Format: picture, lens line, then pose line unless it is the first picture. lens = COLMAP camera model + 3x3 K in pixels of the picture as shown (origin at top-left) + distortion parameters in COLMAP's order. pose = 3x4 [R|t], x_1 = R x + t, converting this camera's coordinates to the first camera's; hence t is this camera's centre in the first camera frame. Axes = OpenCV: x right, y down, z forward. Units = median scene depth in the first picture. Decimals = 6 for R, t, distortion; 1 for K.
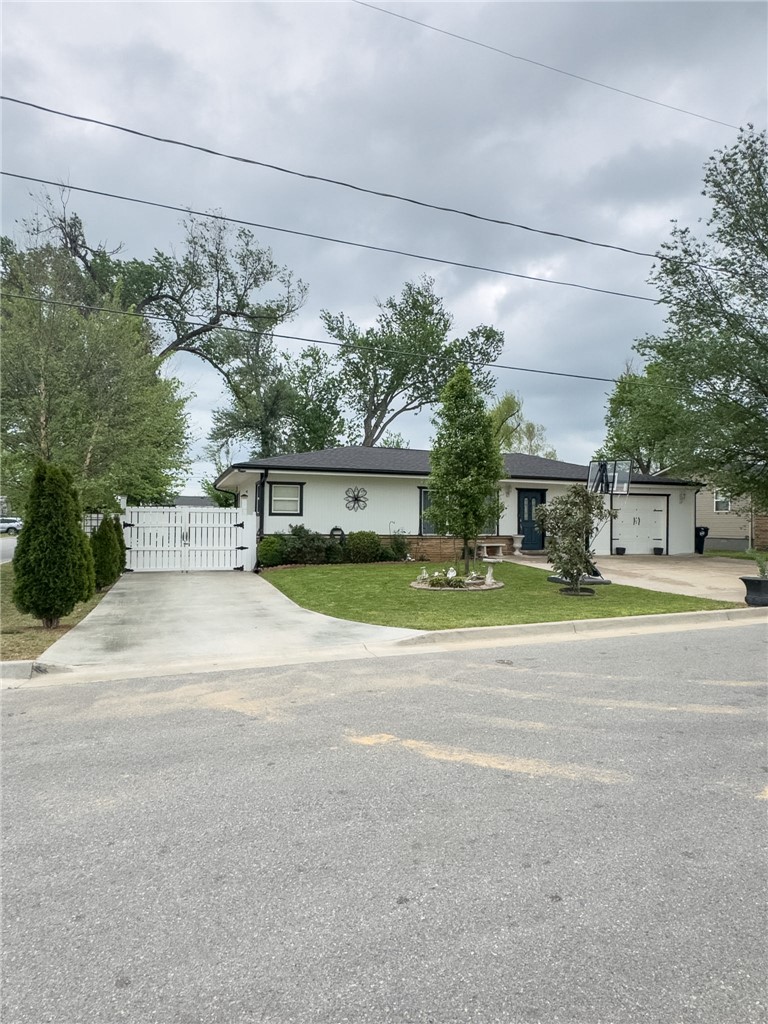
lens RADIAL K [[552.7, 0, 384.0], [0, 552.7, 512.0], [0, 0, 1]] dist [-0.067652, -0.000036]
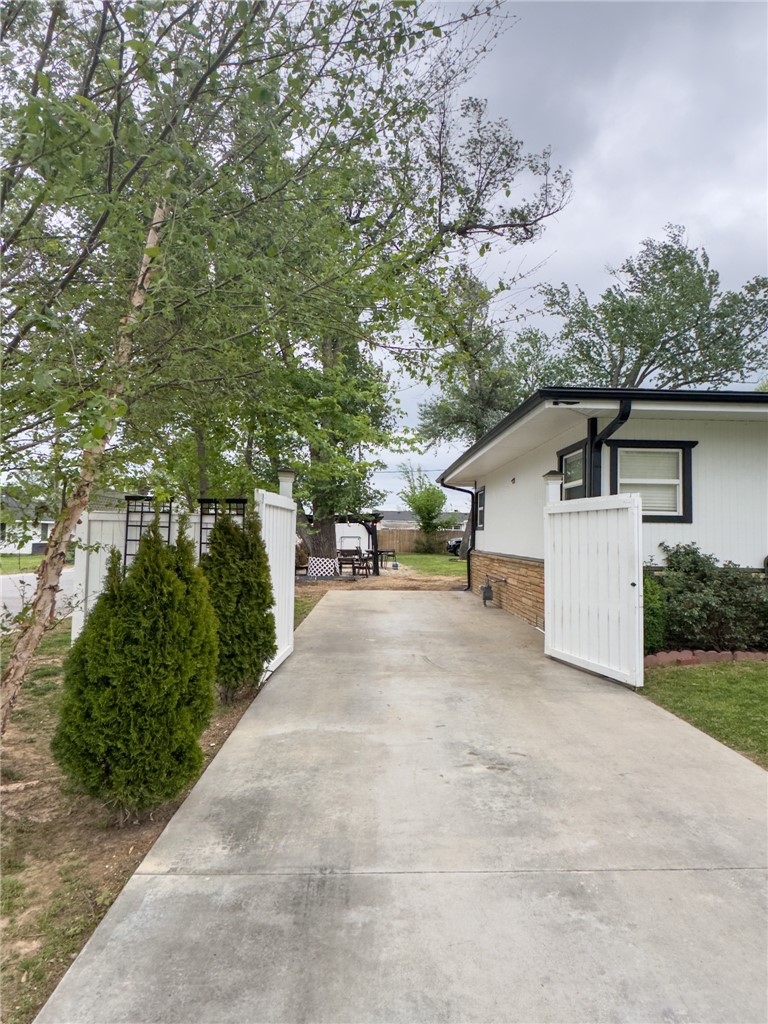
lens RADIAL K [[564.0, 0, 384.0], [0, 564.0, 512.0], [0, 0, 1]] dist [0.000237, 0.000022]
pose [[0.941305, -0.005822, -0.337506, -0.129994], [-0.003479, 0.999631, -0.026947, 0.006580], [0.337539, 0.026539, 0.940937, 0.310028]]
